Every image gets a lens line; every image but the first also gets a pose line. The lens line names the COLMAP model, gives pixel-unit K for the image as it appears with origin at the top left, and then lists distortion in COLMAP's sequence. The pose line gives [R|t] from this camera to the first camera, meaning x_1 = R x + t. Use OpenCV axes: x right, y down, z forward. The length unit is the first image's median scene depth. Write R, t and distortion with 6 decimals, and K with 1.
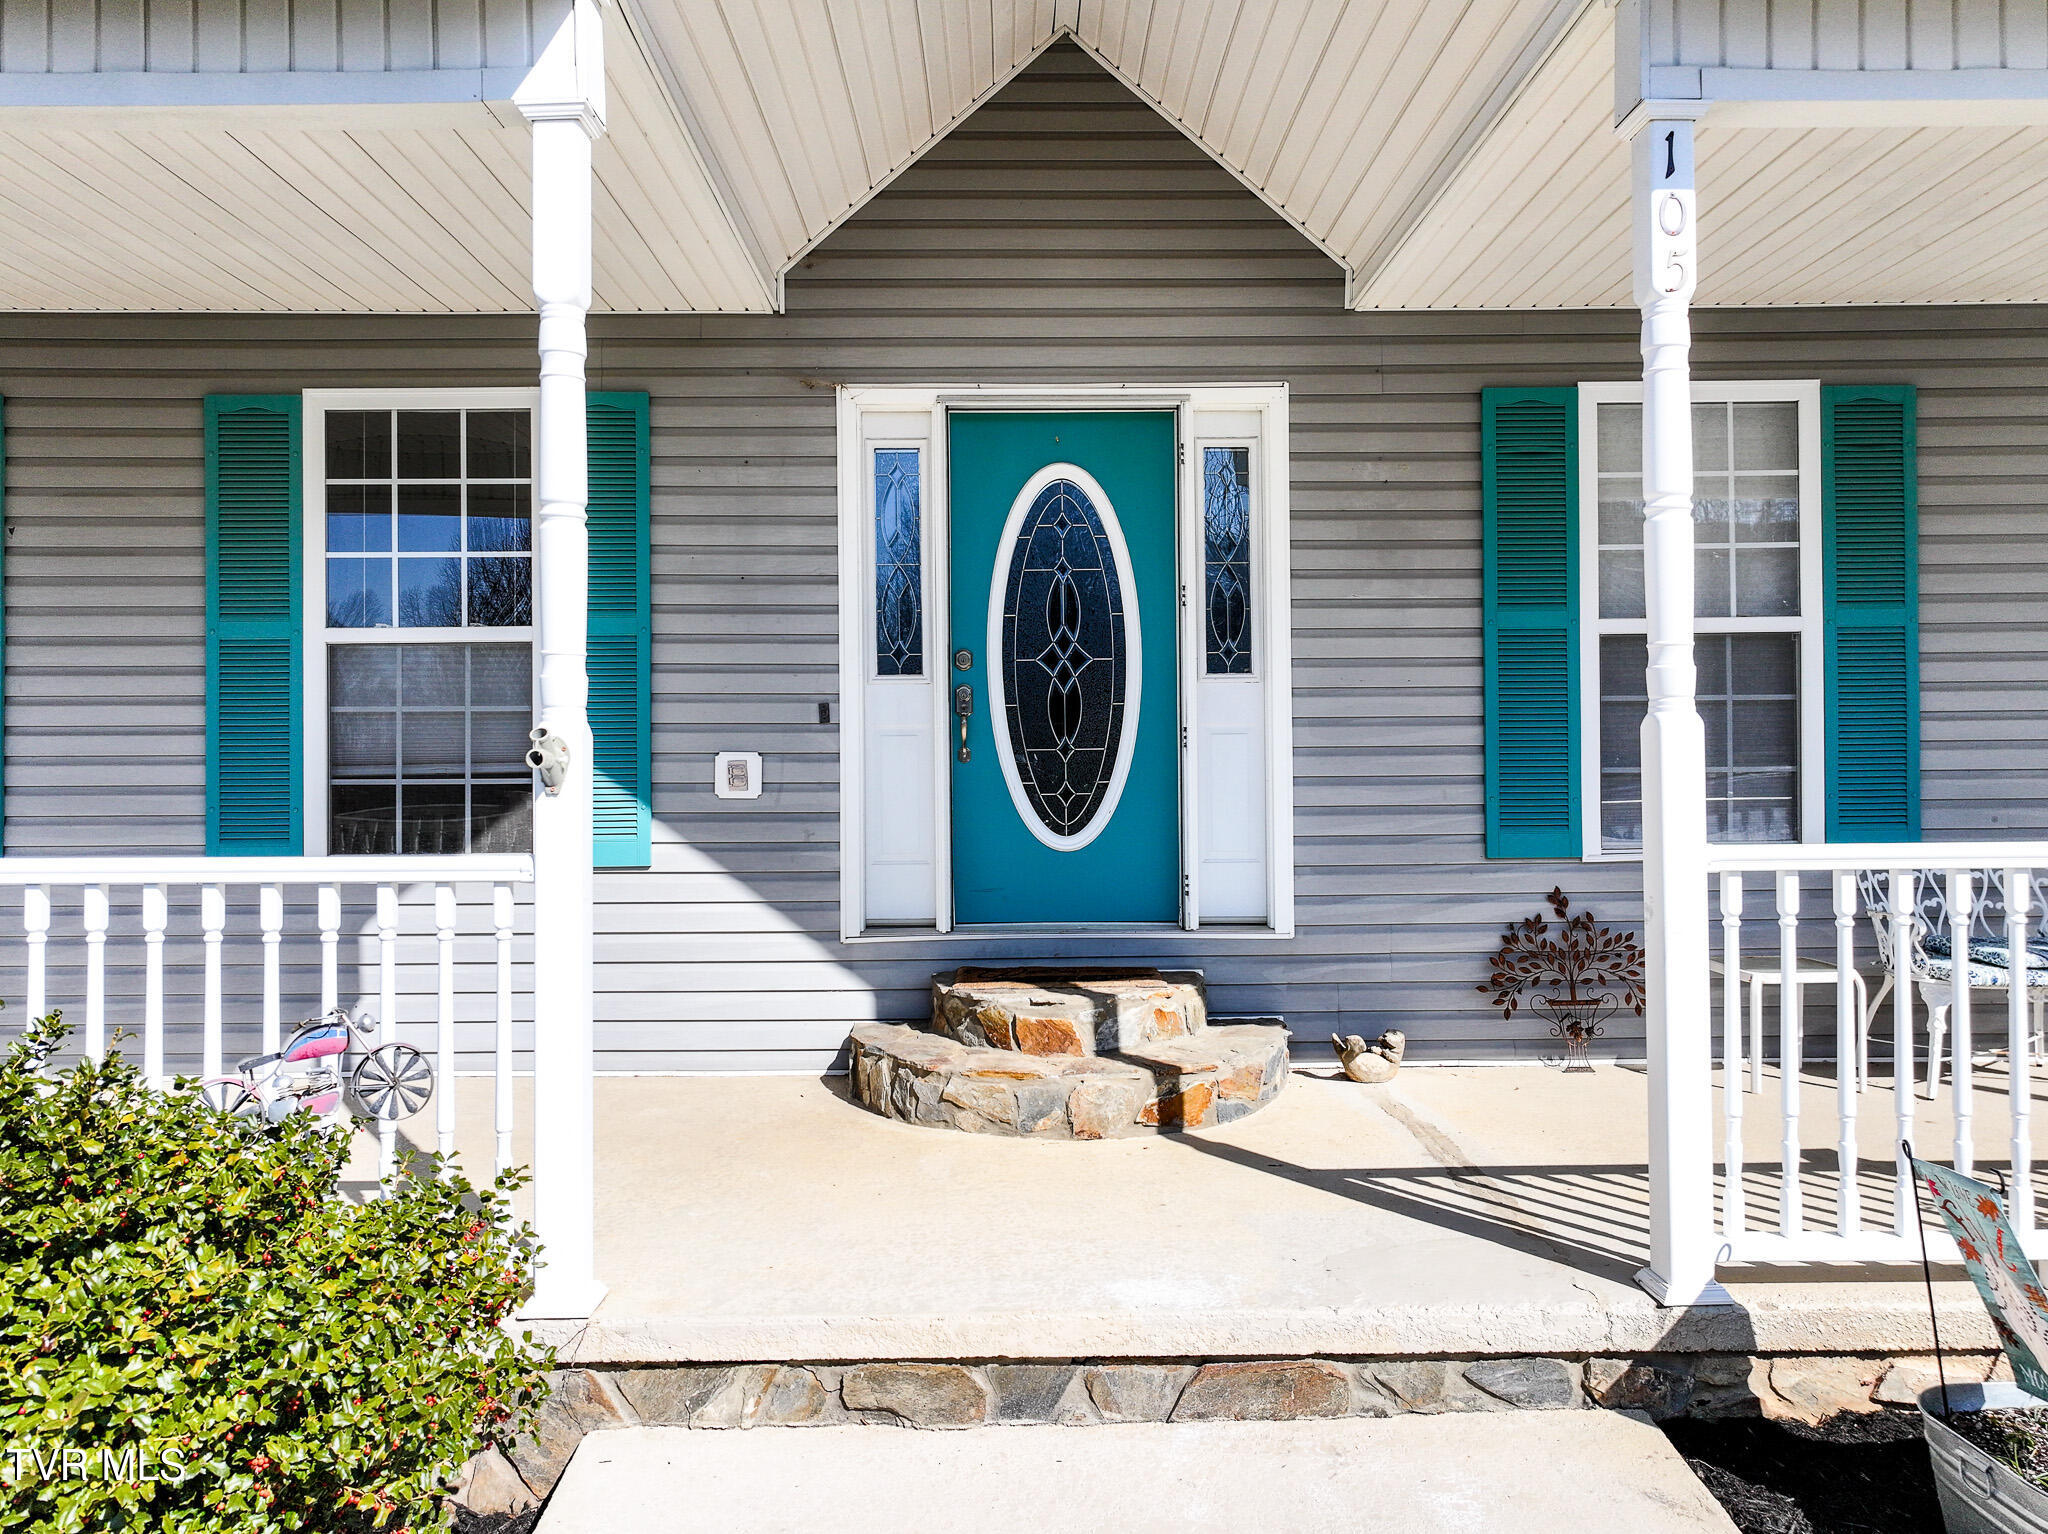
lens RADIAL K [[1442.4, 0, 1021.8], [0, 1442.4, 760.0], [0, 0, 1]] dist [0.002027, 0.009080]
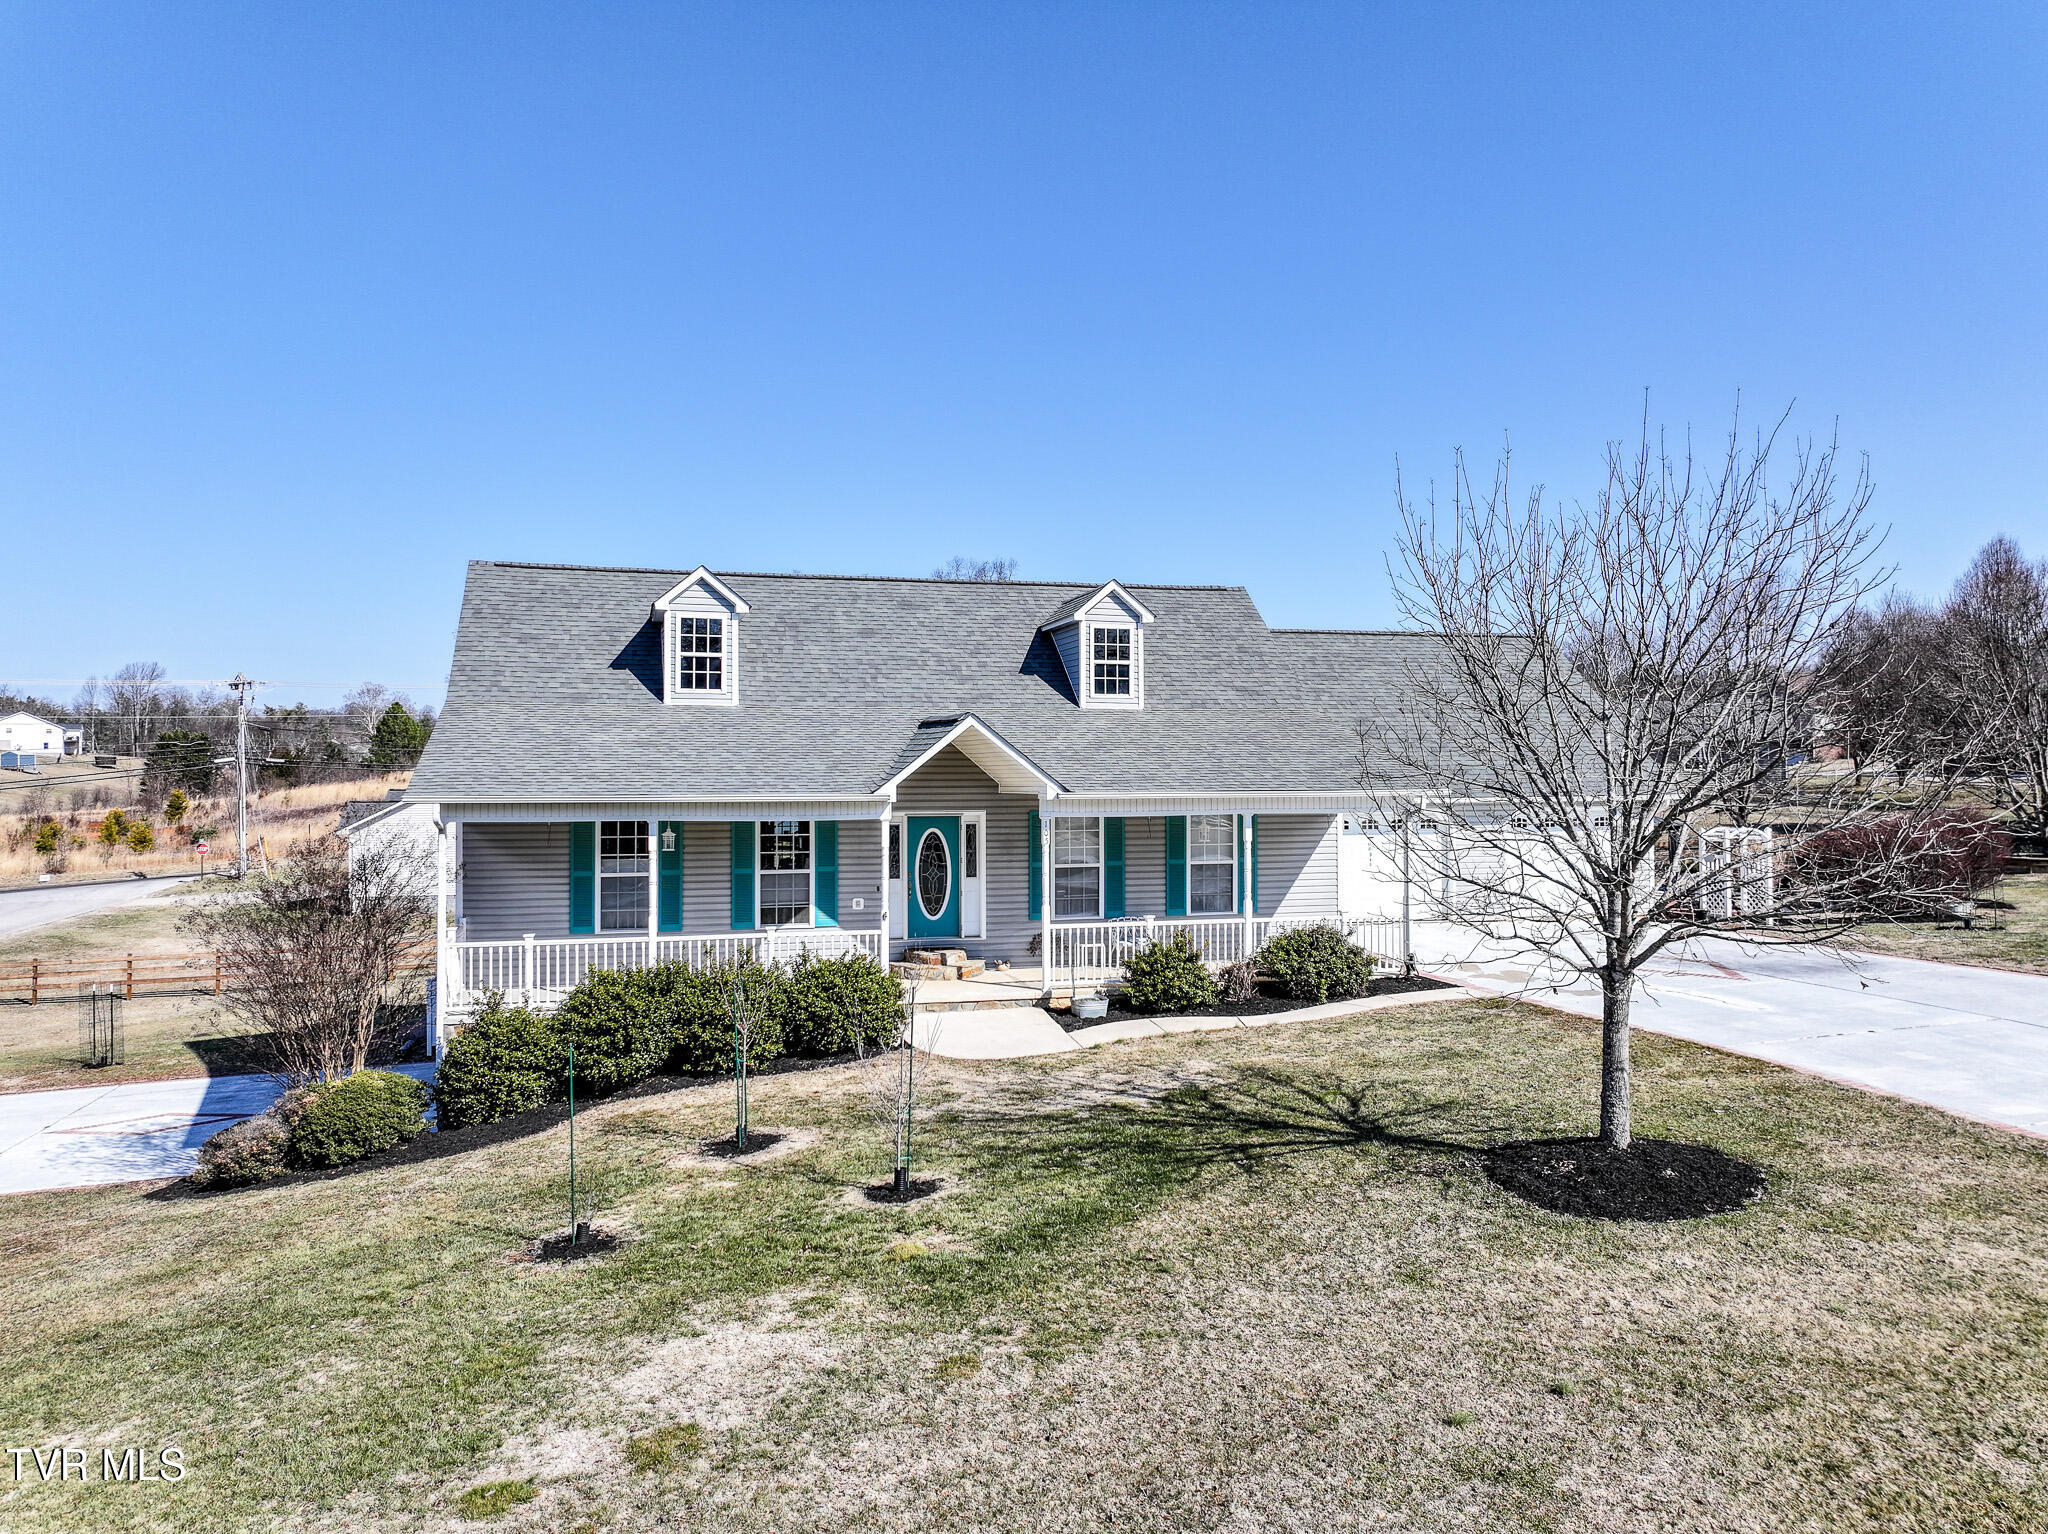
lens RADIAL K [[1331.8, 0, 1020.8], [0, 1331.8, 731.6], [0, 0, 1]] dist [0.157347, 0.001106]
pose [[0.969967, 0.015911, 0.242714, -0.693095], [-0.005172, 0.998982, -0.044821, -0.320036], [-0.243180, 0.042220, 0.969062, -2.935743]]
